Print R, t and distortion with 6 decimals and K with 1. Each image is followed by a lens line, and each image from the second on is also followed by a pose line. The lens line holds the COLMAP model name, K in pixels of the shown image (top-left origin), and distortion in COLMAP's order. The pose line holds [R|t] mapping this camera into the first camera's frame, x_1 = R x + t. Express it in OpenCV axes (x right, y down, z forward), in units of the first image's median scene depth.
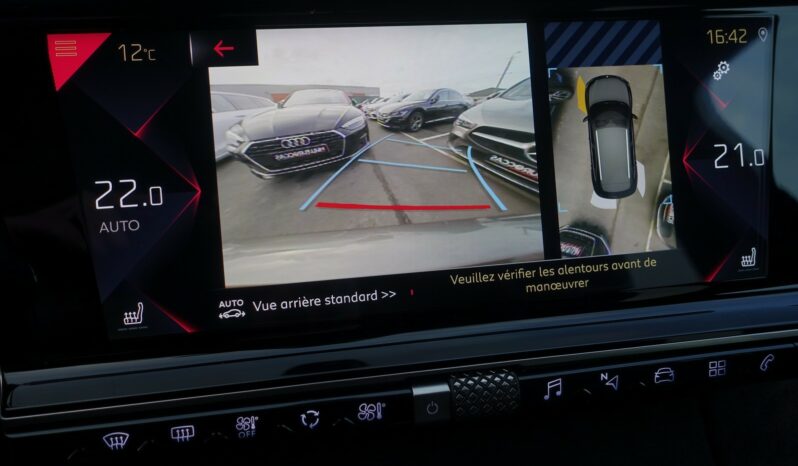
lens RADIAL K [[868.6, 0, 399.0], [0, 868.6, 233.0], [0, 0, 1]] dist [0.012221, 0.008923]
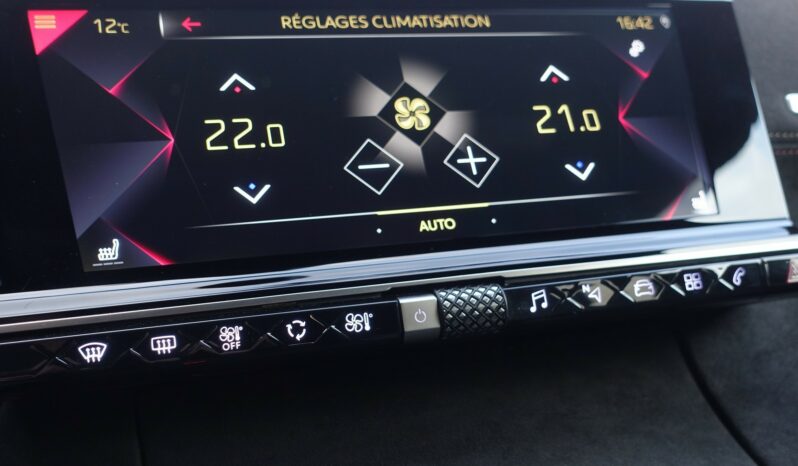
lens RADIAL K [[868.6, 0, 399.0], [0, 868.6, 233.0], [0, 0, 1]] dist [0.012221, 0.008923]
pose [[0.992095, -0.090349, 0.087086, -0.062710], [0.115040, 0.932051, -0.343578, 0.451002], [-0.050127, 0.350881, 0.935078, 0.054955]]
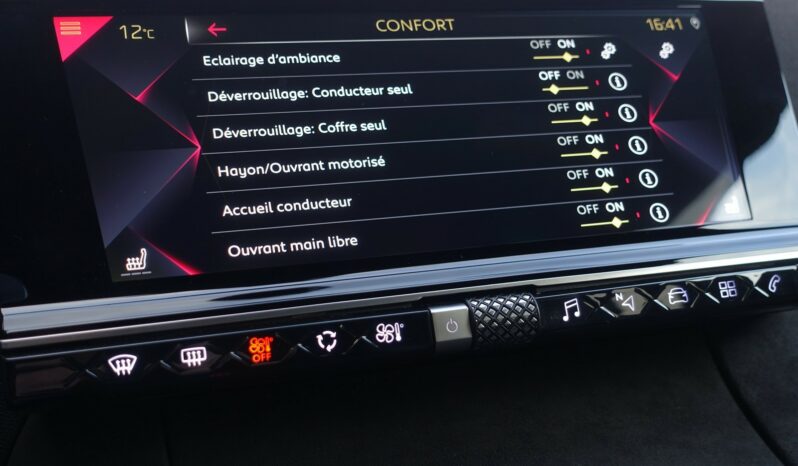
lens RADIAL K [[868.6, 0, 399.0], [0, 868.6, 233.0], [0, 0, 1]] dist [0.012221, 0.008923]
pose [[0.992961, -0.093053, 0.073275, -0.081557], [0.112611, 0.933420, -0.340655, 0.429854], [-0.036697, 0.346509, 0.937329, 0.065044]]
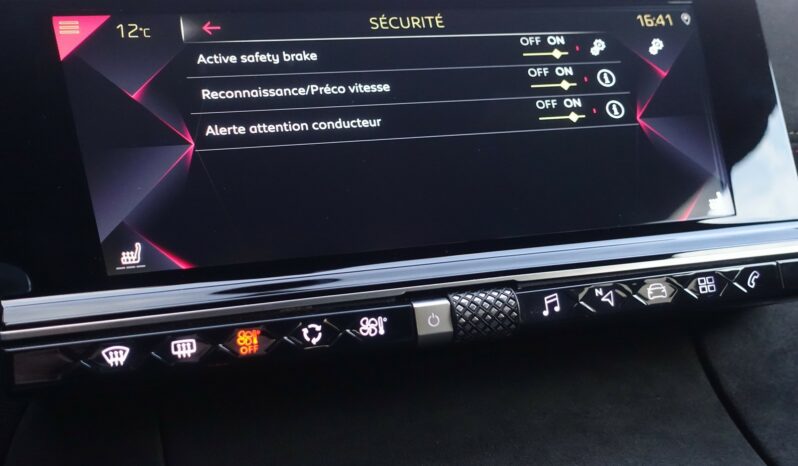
lens RADIAL K [[868.6, 0, 399.0], [0, 868.6, 233.0], [0, 0, 1]] dist [0.012221, 0.008923]
pose [[0.994841, -0.087715, 0.050962, -0.043750], [0.099368, 0.943721, -0.315464, 0.421017], [-0.020423, 0.318900, 0.947568, 0.023975]]
